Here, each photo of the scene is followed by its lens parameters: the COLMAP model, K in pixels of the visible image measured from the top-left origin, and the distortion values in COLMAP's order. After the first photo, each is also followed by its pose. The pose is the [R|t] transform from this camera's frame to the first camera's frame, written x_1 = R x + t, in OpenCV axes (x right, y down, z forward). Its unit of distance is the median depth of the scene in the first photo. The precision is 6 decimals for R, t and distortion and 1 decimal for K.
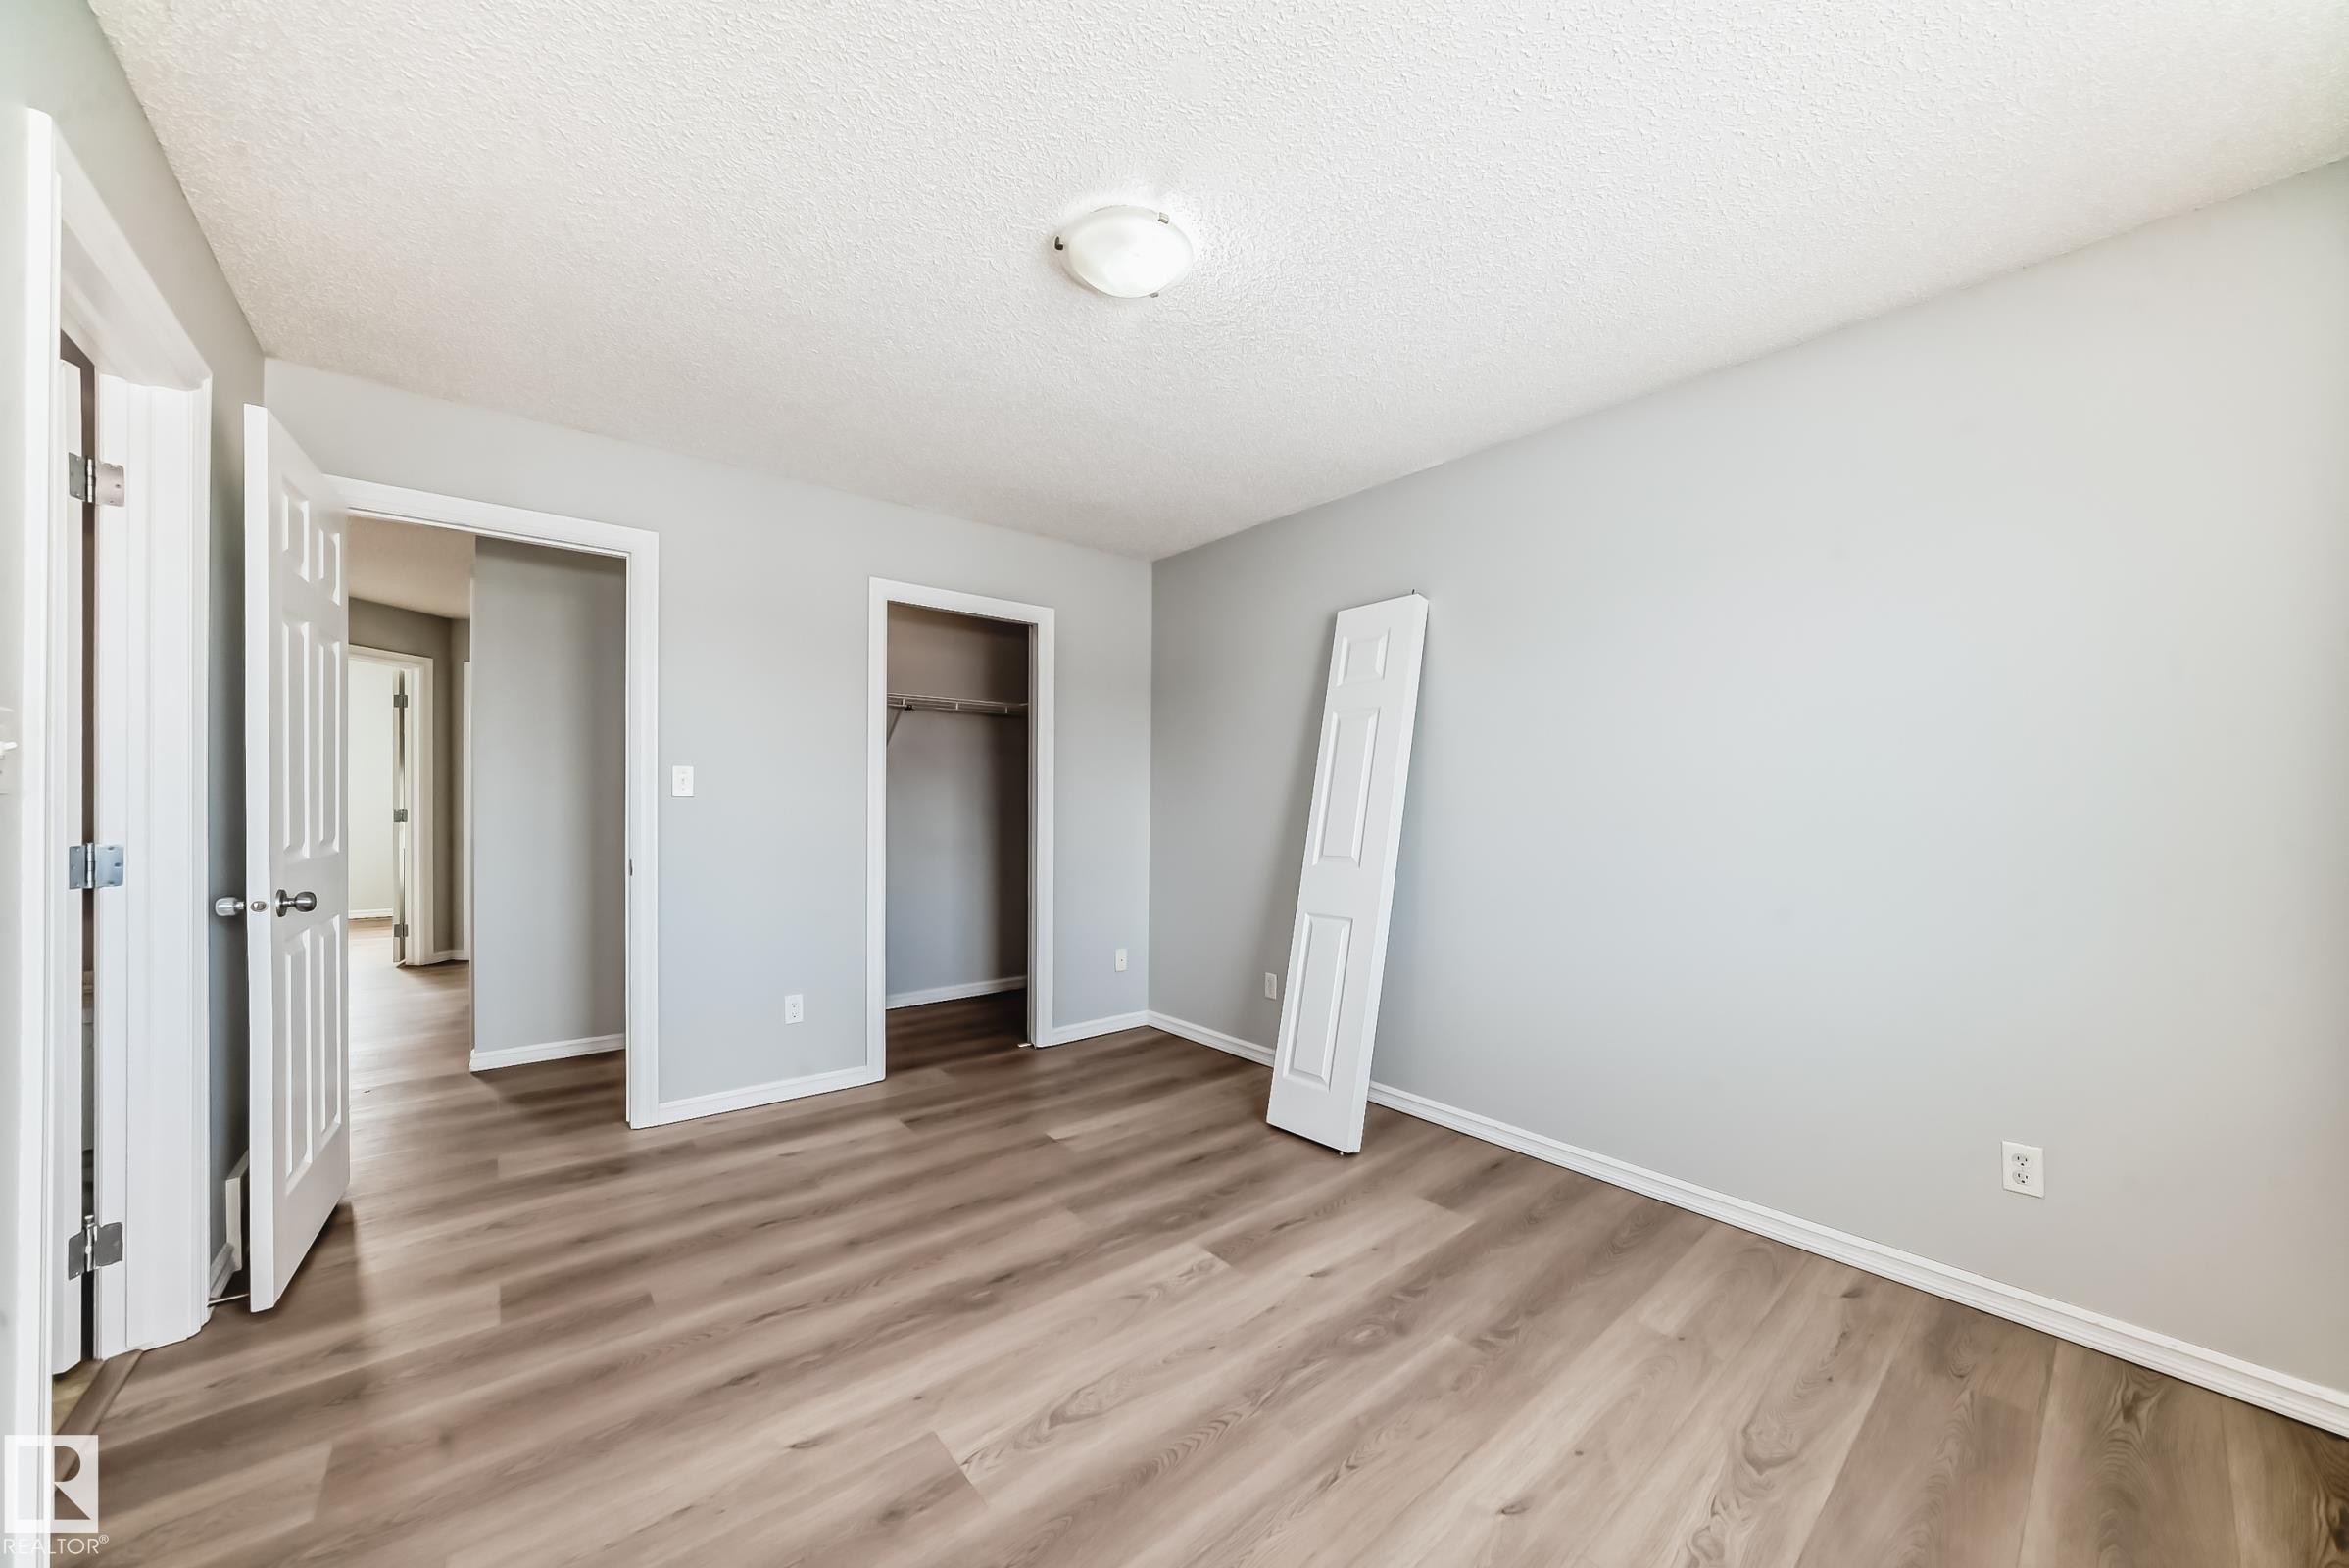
lens RADIAL K [[828.4, 0, 1196.7], [0, 828.4, 798.6], [0, 0, 1]] dist [-0.015881, 0.000210]
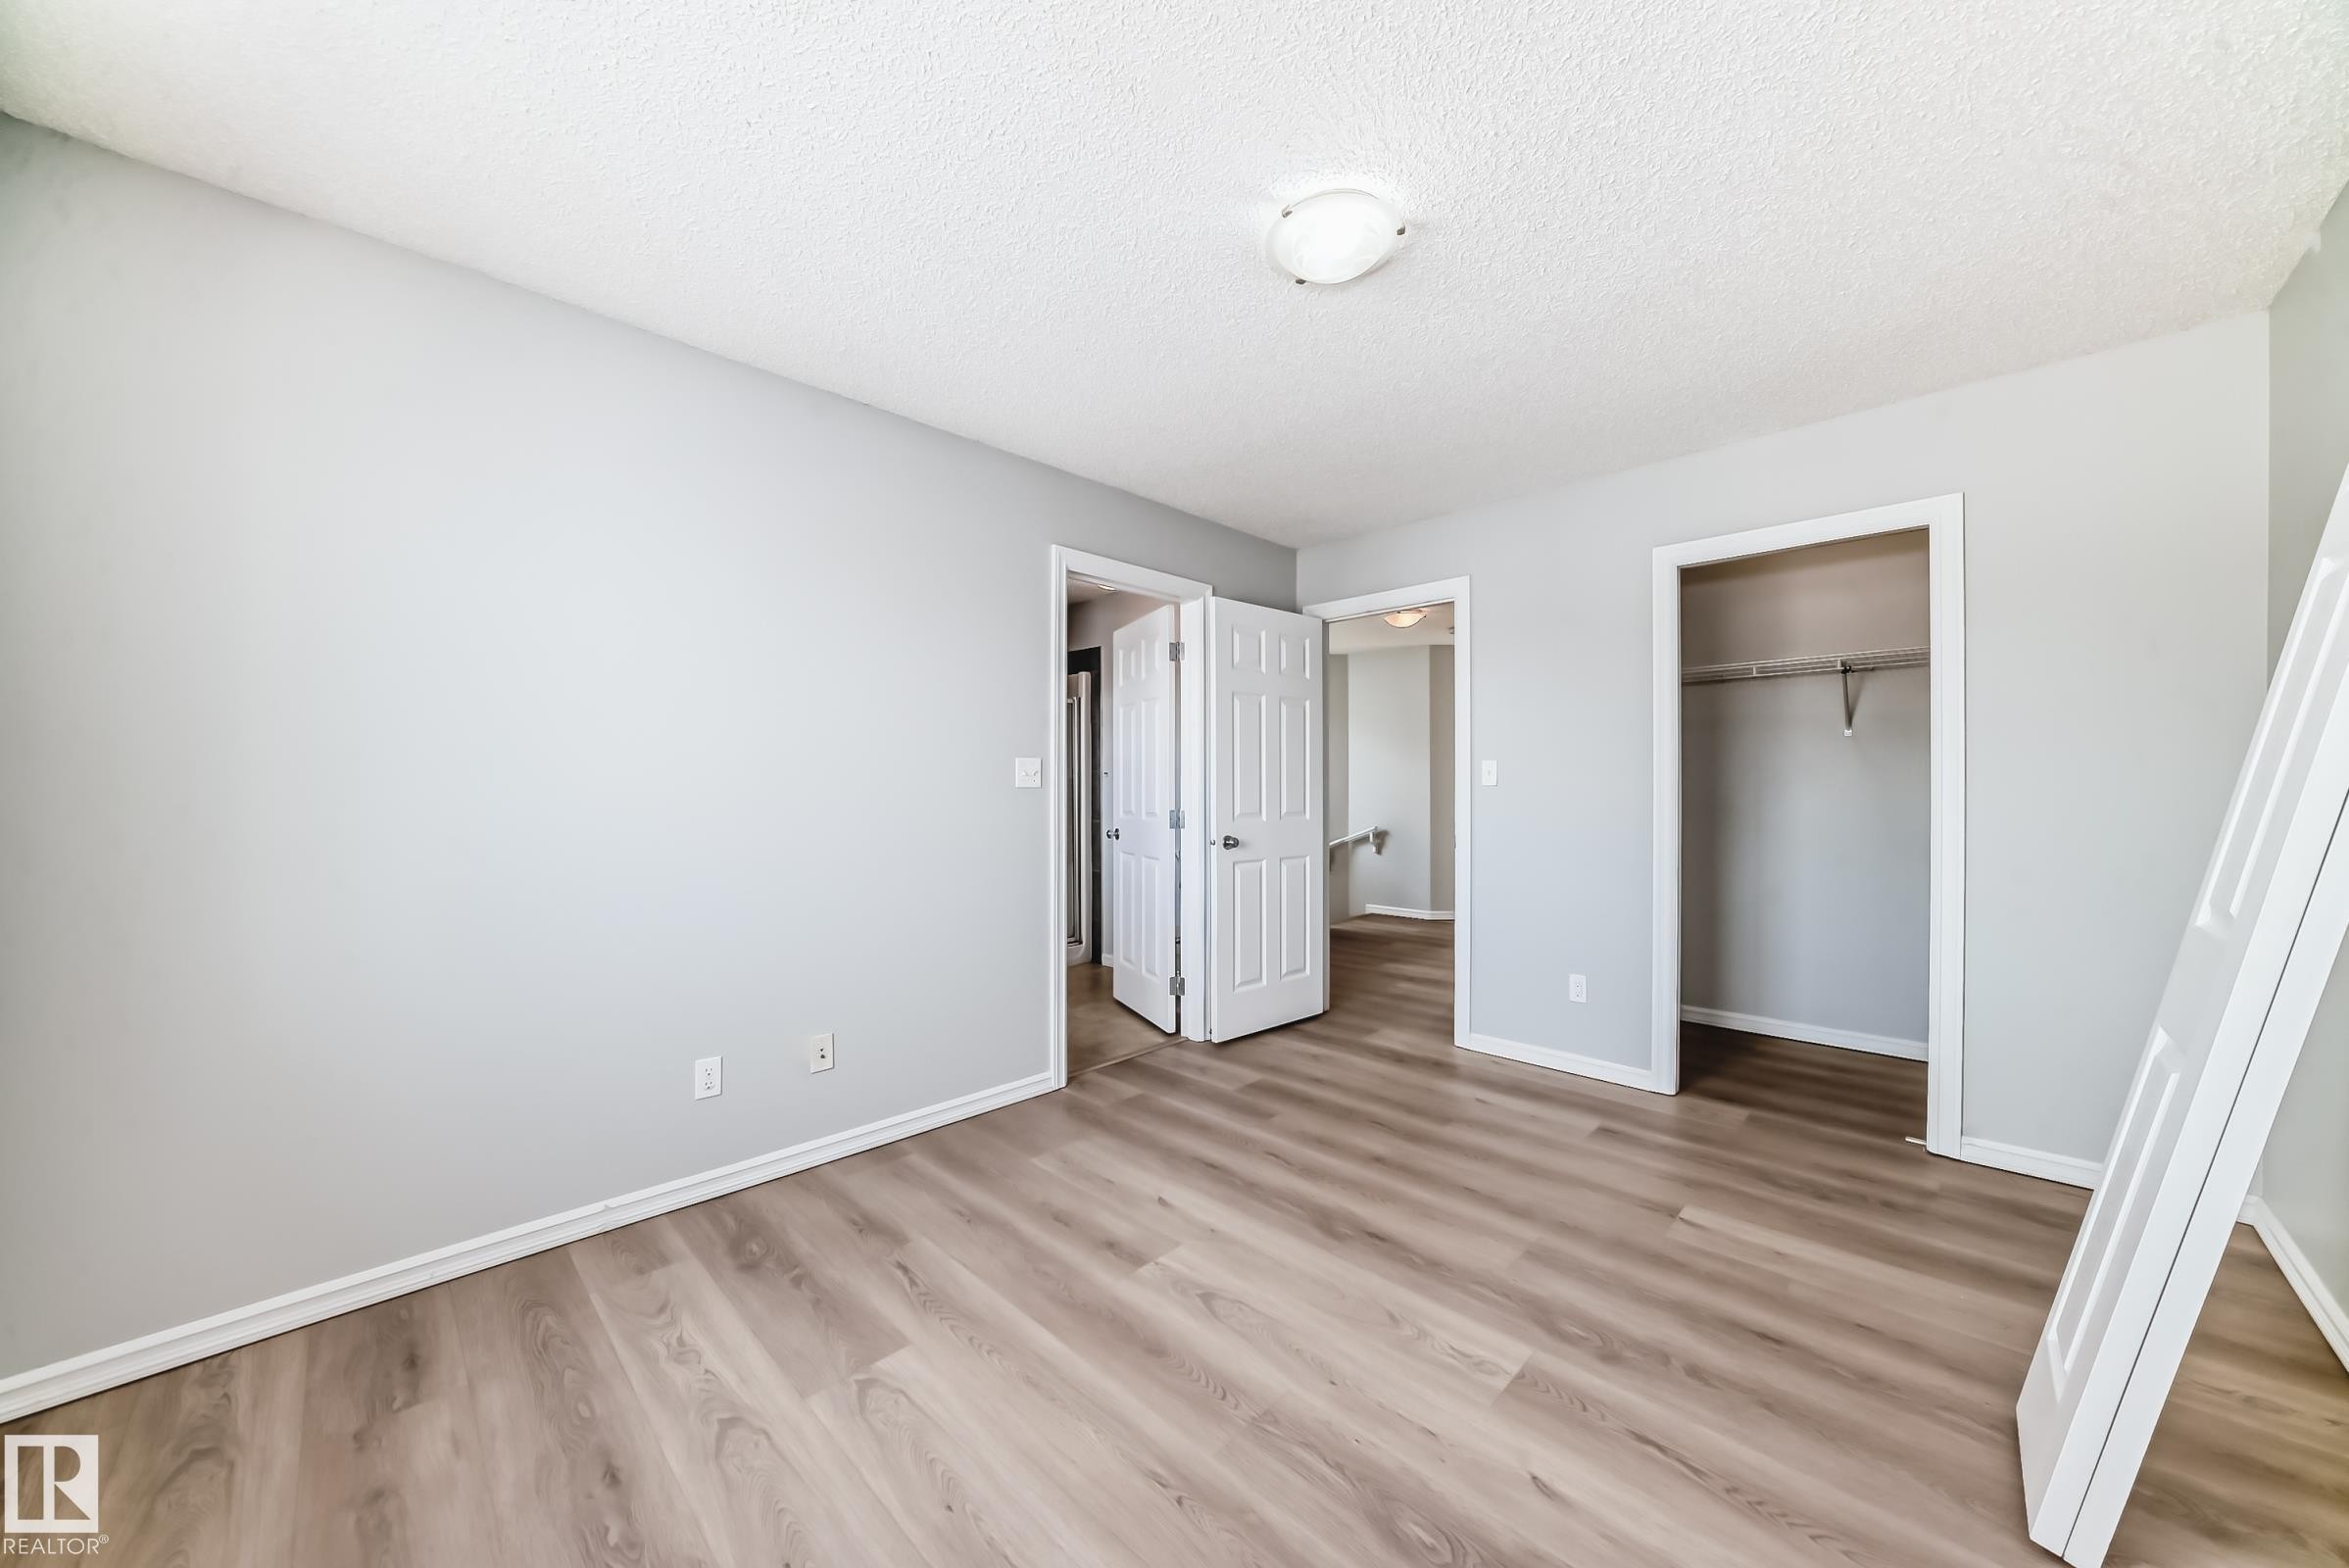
lens RADIAL K [[826.5, 0, 1191.2], [0, 826.5, 805.8], [0, 0, 1]] dist [-0.019339, 0.000128]
pose [[0.090322, 0.008817, -0.995874, 0.790339], [0.010238, 0.999900, 0.009781, 0.015894], [0.995860, -0.011080, 0.090223, 0.674568]]
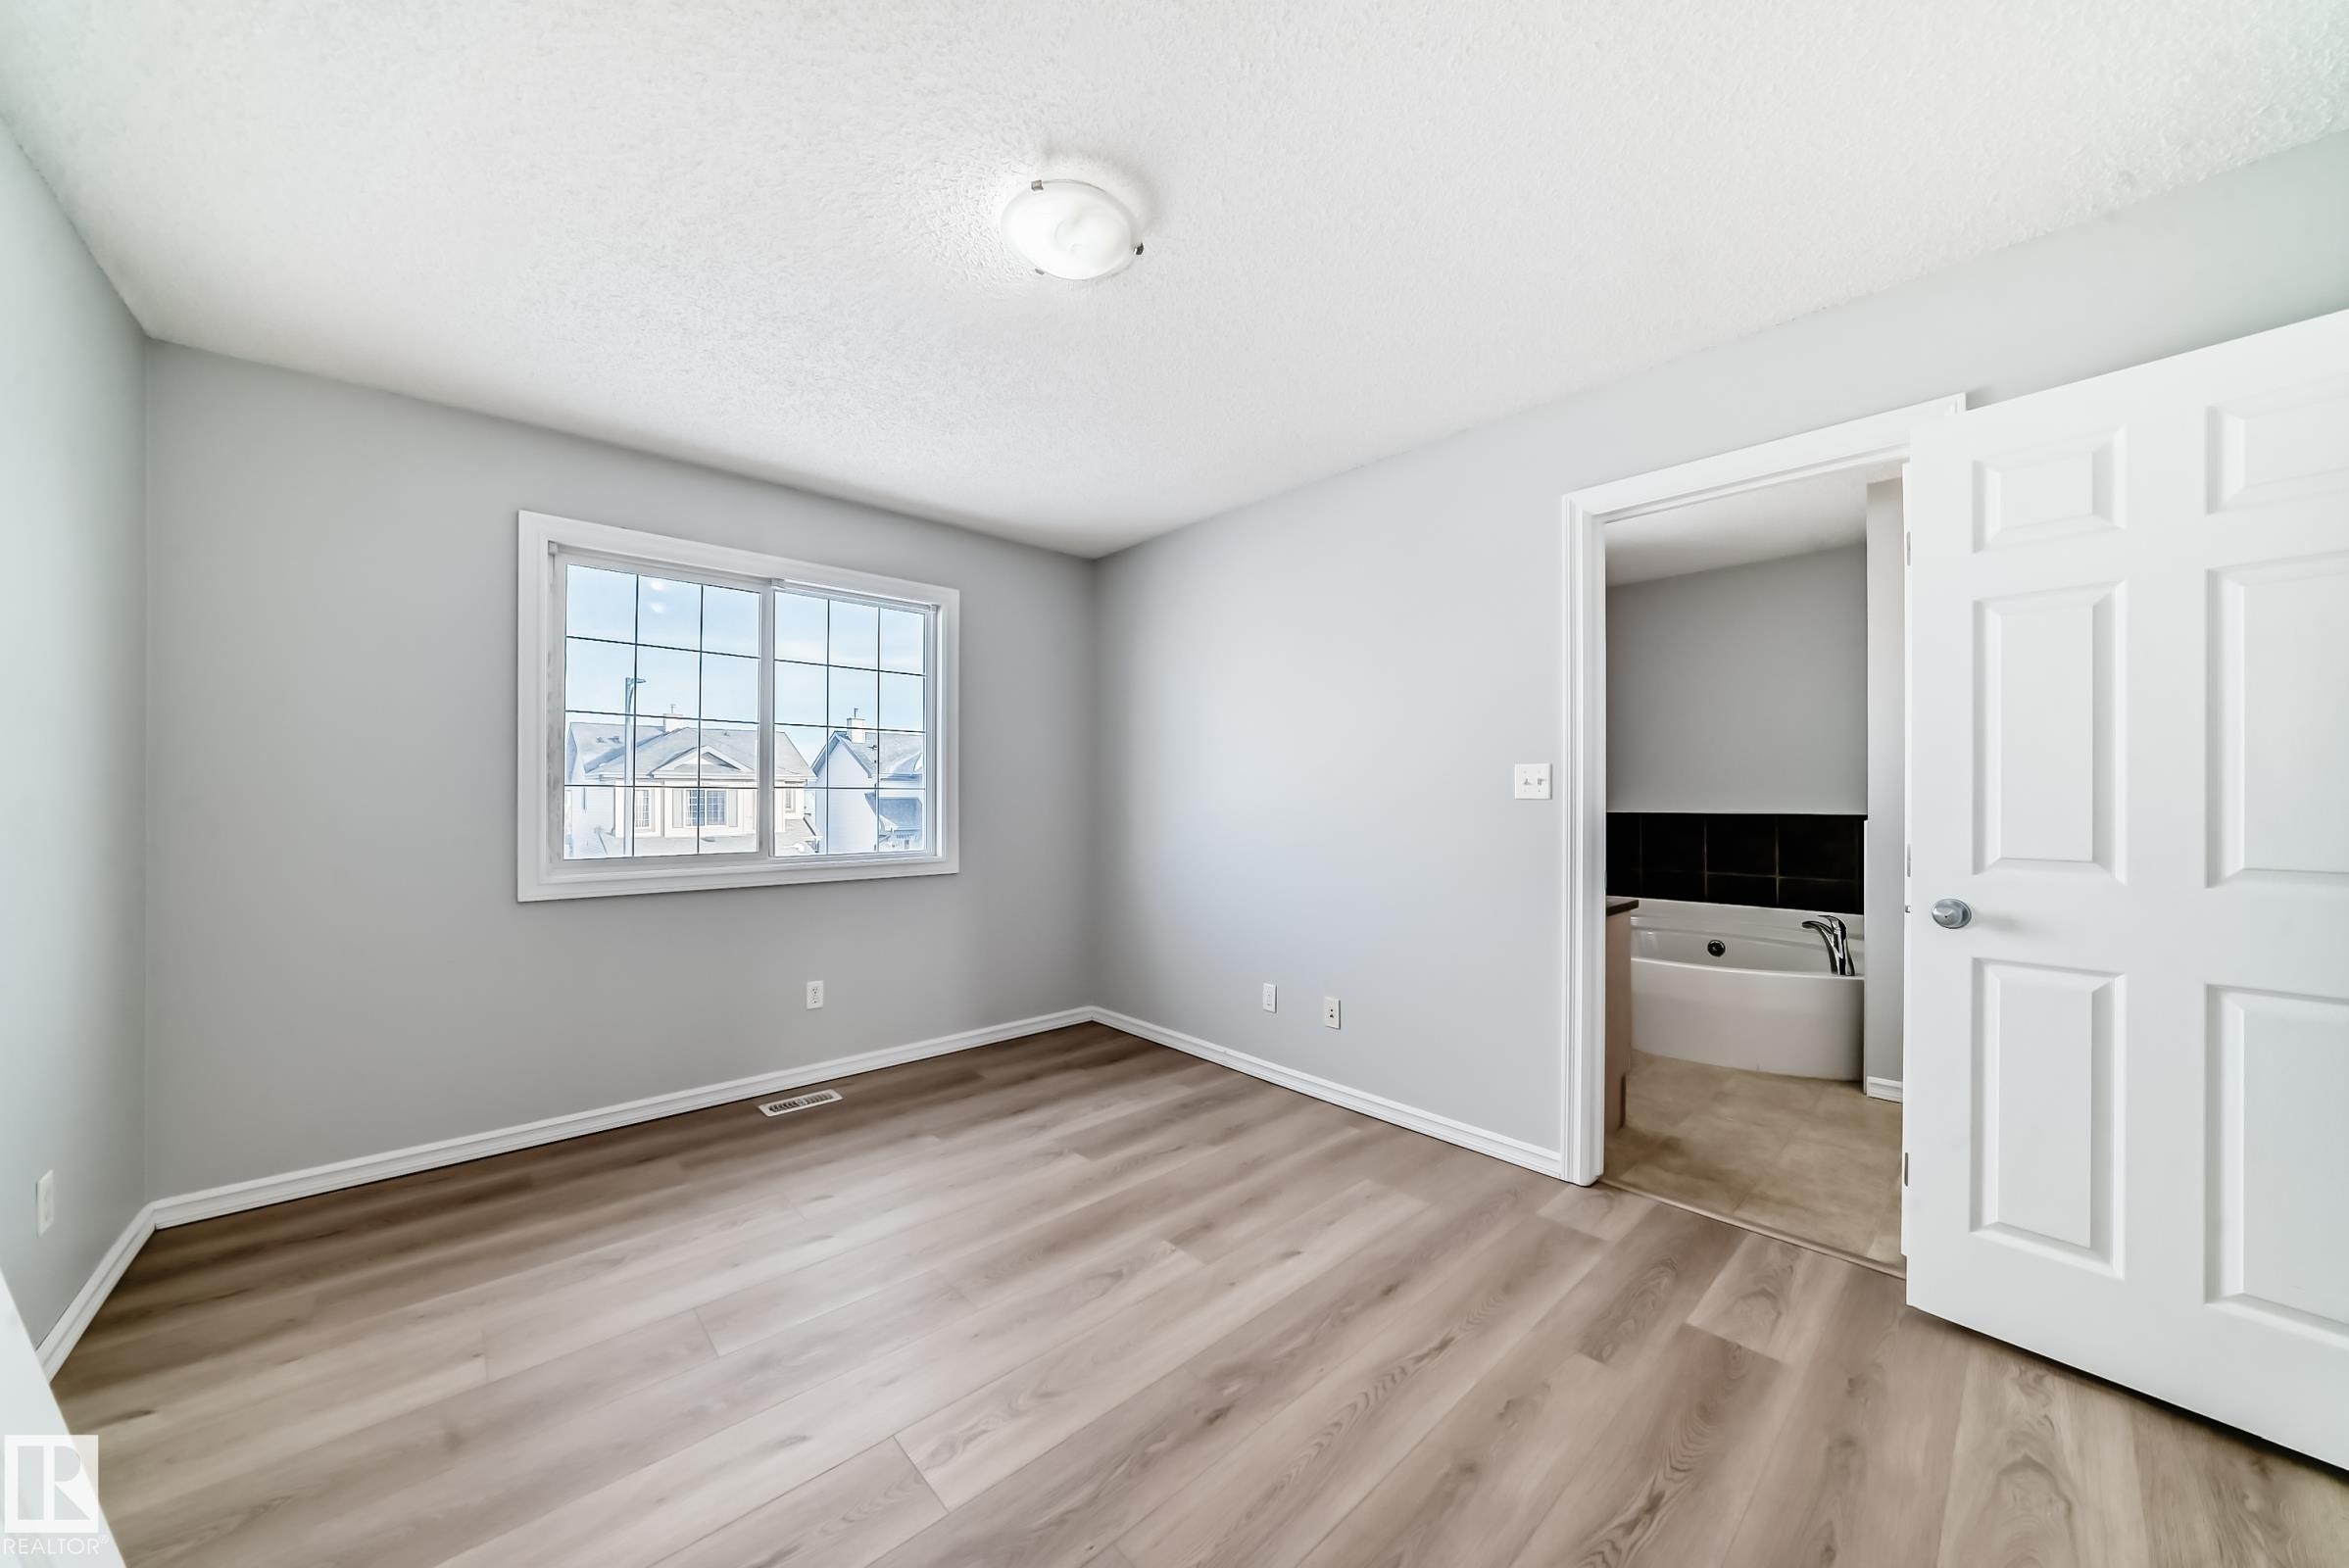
lens RADIAL K [[823.1, 0, 1182.0], [0, 823.1, 794.8], [0, 0, 1]] dist [-0.033185, 0.010502]
pose [[-0.999401, -0.011571, -0.032606, -0.170931], [-0.011333, 0.999908, -0.007473, 0.004096], [0.032690, -0.007099, -0.999440, 1.765406]]
